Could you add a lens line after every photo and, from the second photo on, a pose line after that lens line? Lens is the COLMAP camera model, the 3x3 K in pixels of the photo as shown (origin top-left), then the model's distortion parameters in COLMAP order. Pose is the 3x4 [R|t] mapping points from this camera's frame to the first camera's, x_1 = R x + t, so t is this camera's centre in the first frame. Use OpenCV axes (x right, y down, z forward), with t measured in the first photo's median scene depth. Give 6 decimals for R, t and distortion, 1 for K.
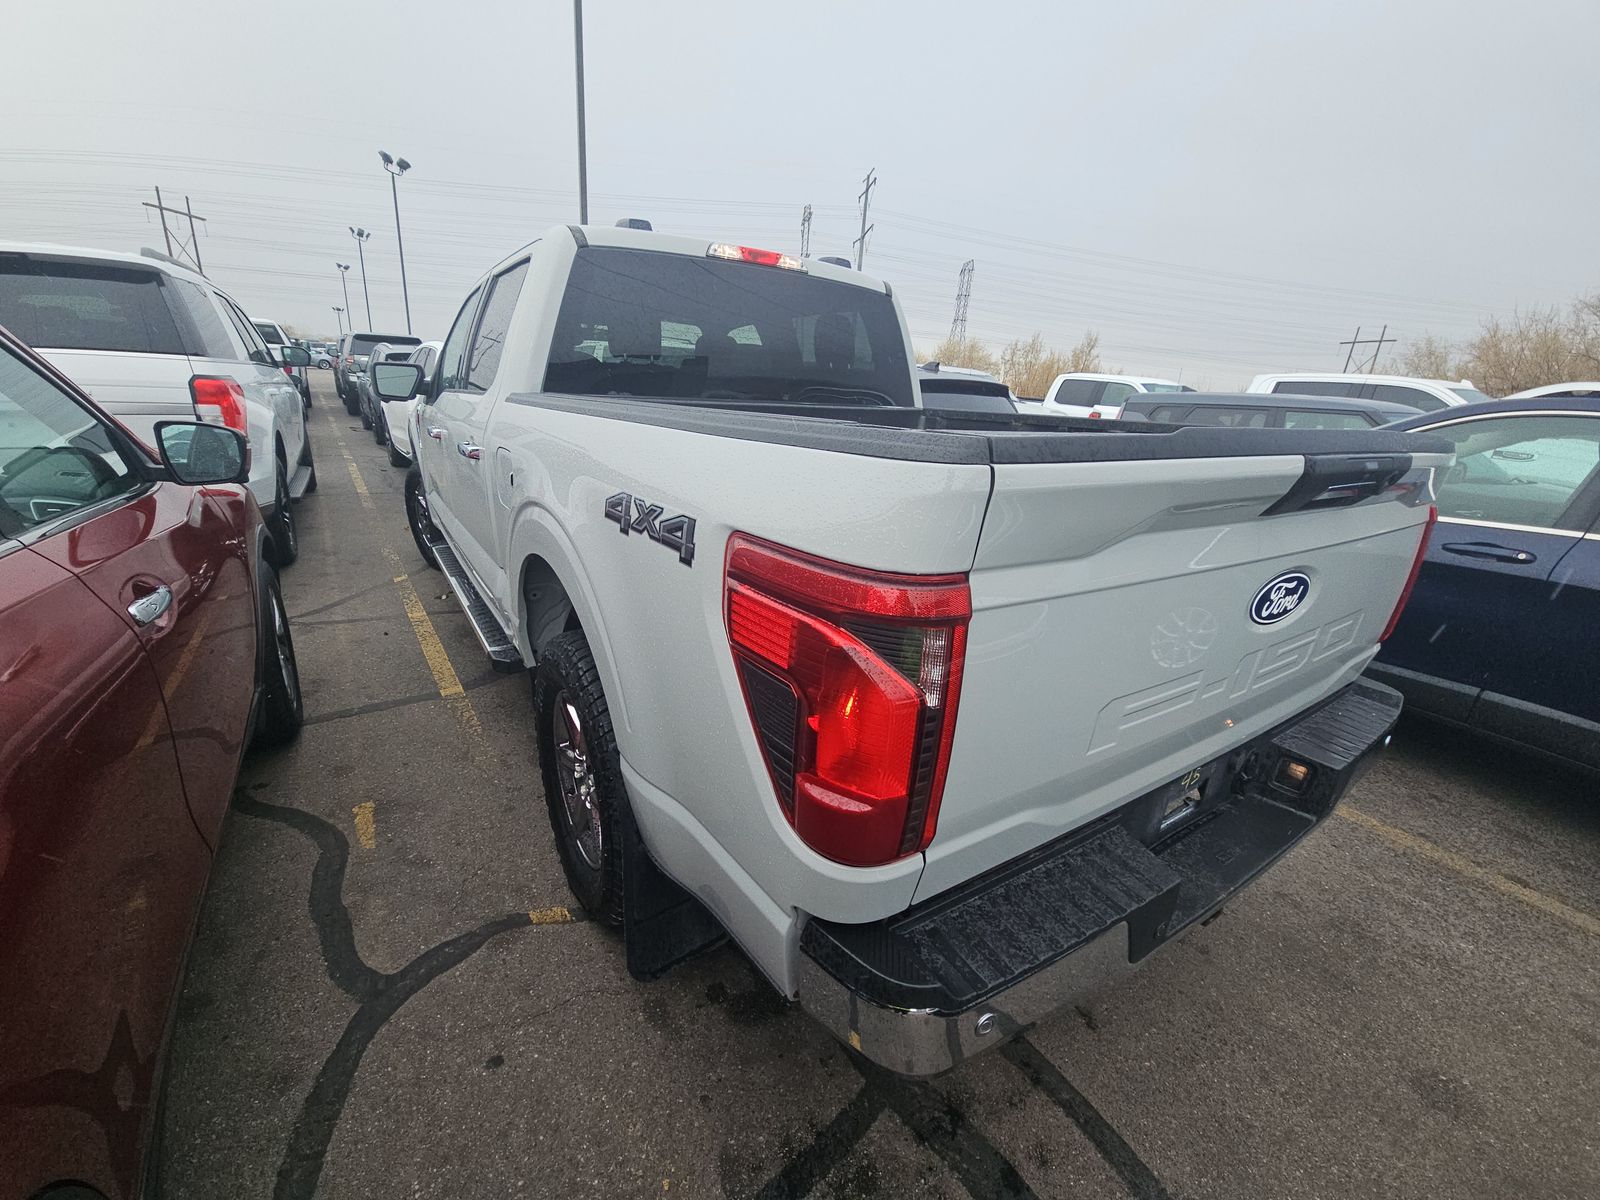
lens RADIAL K [[653.6, 0, 785.9], [0, 653.6, 601.9], [0, 0, 1]] dist [0.018759, -0.012810]
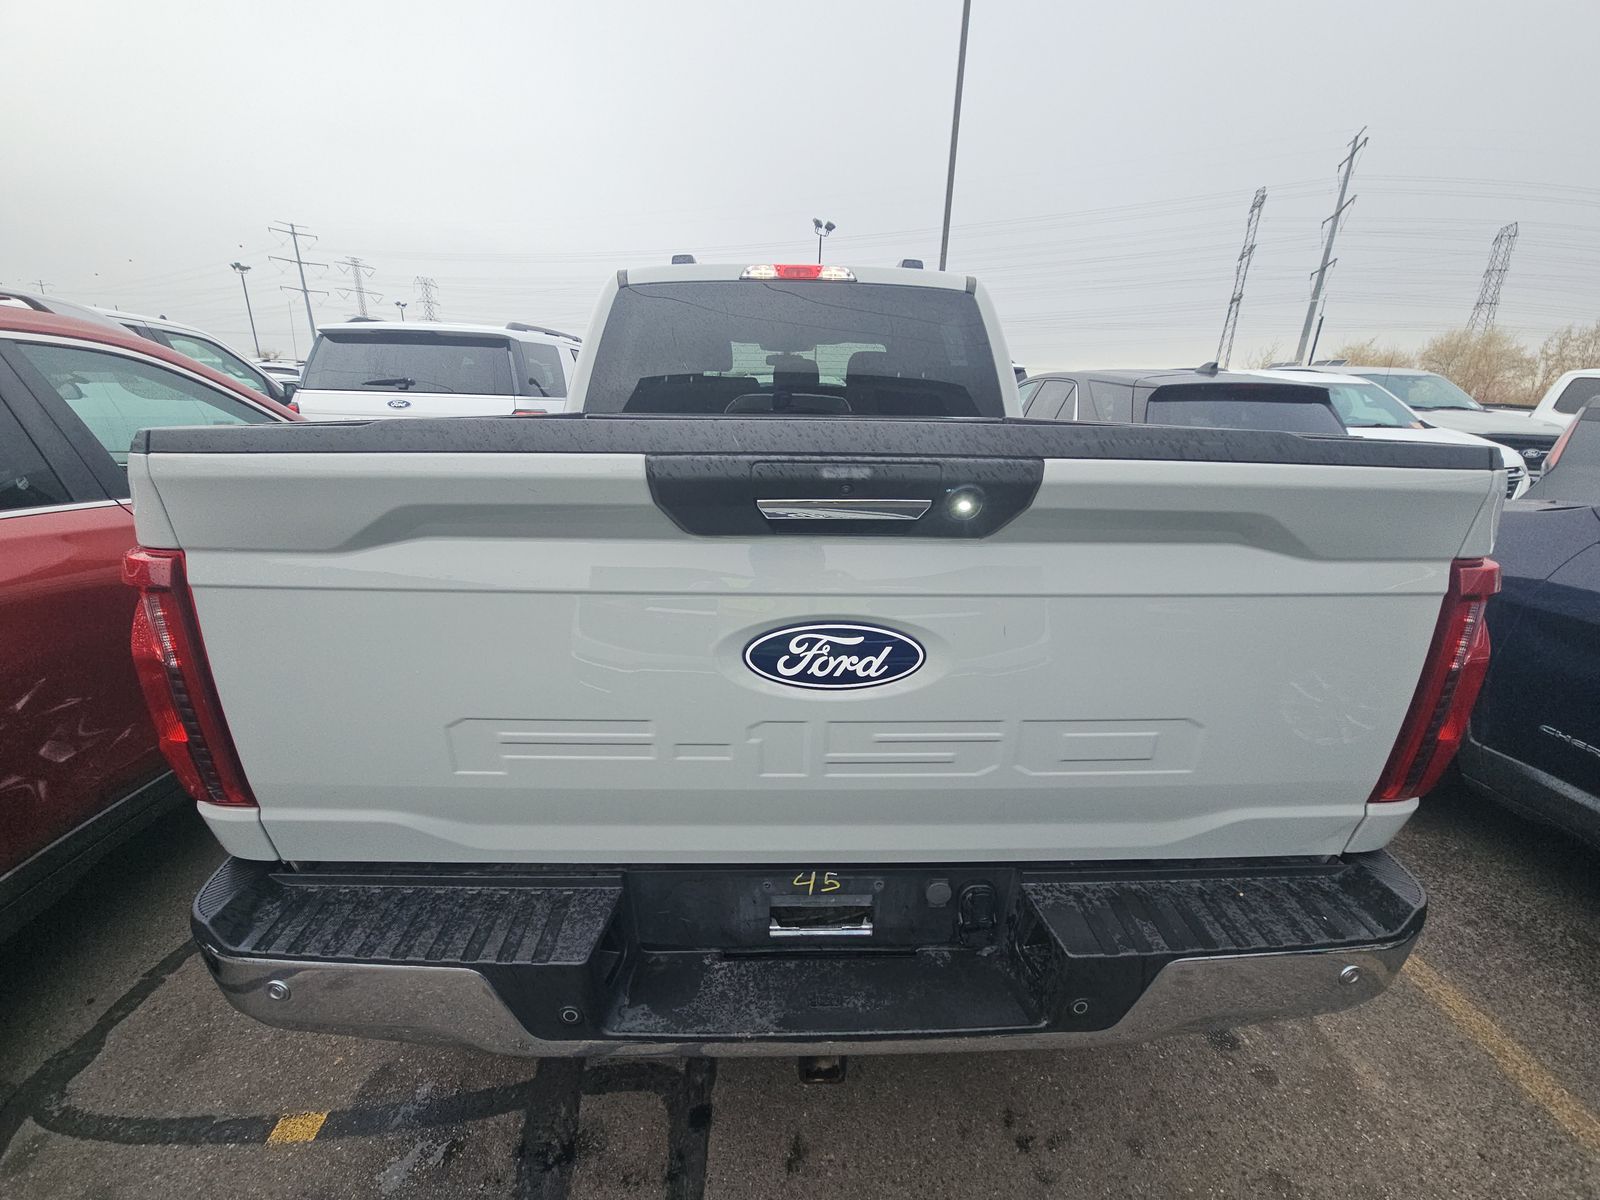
lens RADIAL K [[653.6, 0, 785.9], [0, 653.6, 601.9], [0, 0, 1]] dist [0.018759, -0.012810]
pose [[0.849822, 0.117664, -0.513767, 0.449189], [-0.134798, 0.990865, 0.003960, -0.025854], [0.509540, 0.065889, 0.857920, 0.145025]]
